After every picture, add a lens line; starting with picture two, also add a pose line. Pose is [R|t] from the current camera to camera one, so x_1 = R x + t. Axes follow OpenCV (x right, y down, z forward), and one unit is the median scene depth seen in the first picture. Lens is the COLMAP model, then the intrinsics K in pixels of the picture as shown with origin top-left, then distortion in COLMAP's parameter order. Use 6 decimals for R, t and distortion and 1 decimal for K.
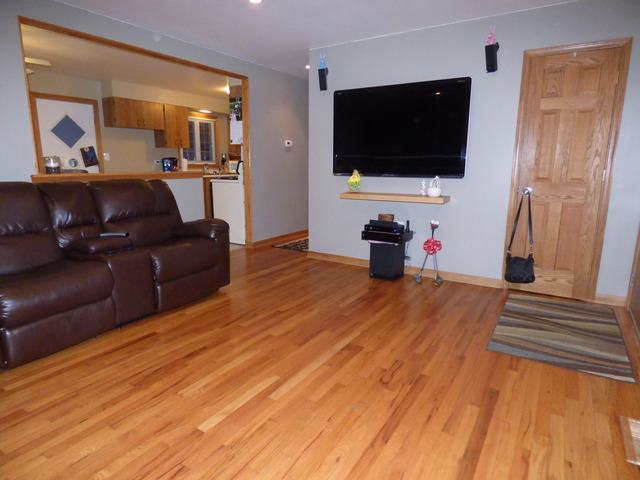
lens RADIAL K [[383.6, 0, 320.3], [0, 383.6, 237.6], [0, 0, 1]] dist [-0.010684, 0.001970]
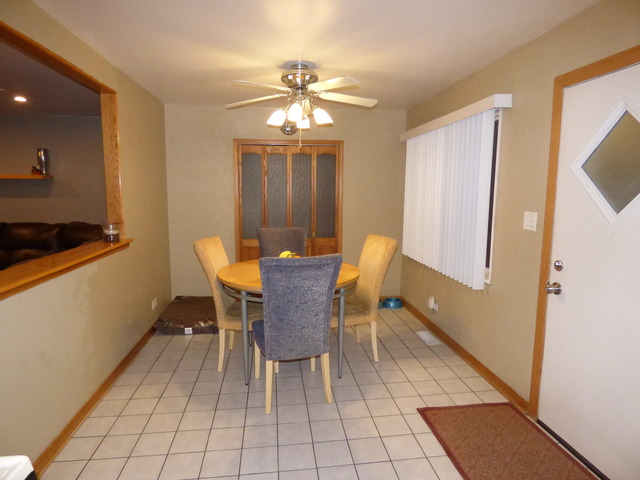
lens RADIAL K [[383.6, 0, 320.3], [0, 383.6, 237.6], [0, 0, 1]] dist [-0.010684, 0.001970]
pose [[-0.768117, 0.071599, -0.636293, -0.493010], [-0.133664, 0.953906, 0.268695, -0.493990], [0.626202, 0.291439, -0.723142, 1.987161]]
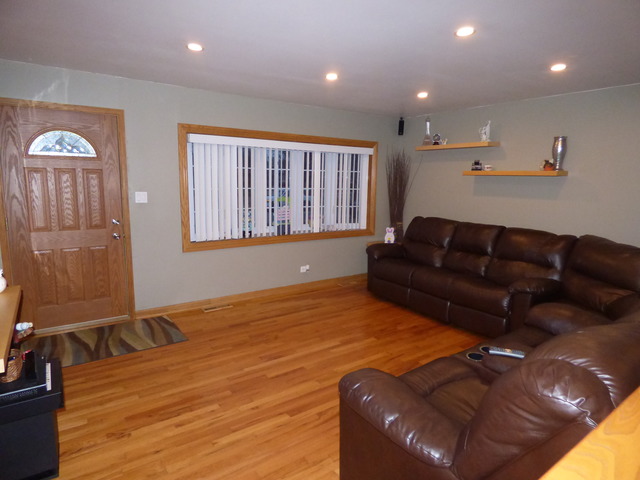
lens RADIAL K [[383.6, 0, 320.3], [0, 383.6, 237.6], [0, 0, 1]] dist [-0.010684, 0.001970]
pose [[-0.923233, -0.080922, 0.375623, -0.411657], [0.049416, 0.944448, 0.324926, -0.395633], [-0.381049, 0.318544, -0.867946, 1.470396]]
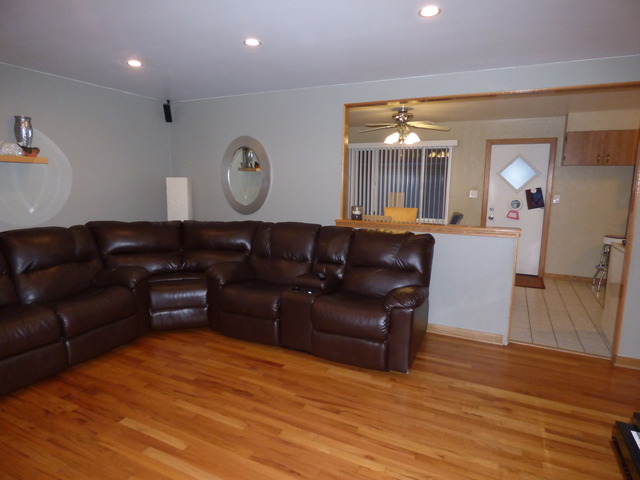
lens RADIAL K [[383.6, 0, 320.3], [0, 383.6, 237.6], [0, 0, 1]] dist [-0.010684, 0.001970]
pose [[0.107589, 0.137856, -0.984591, 0.536435], [-0.202122, 0.972691, 0.114103, -0.227607], [0.973433, 0.186731, 0.132514, 0.723833]]
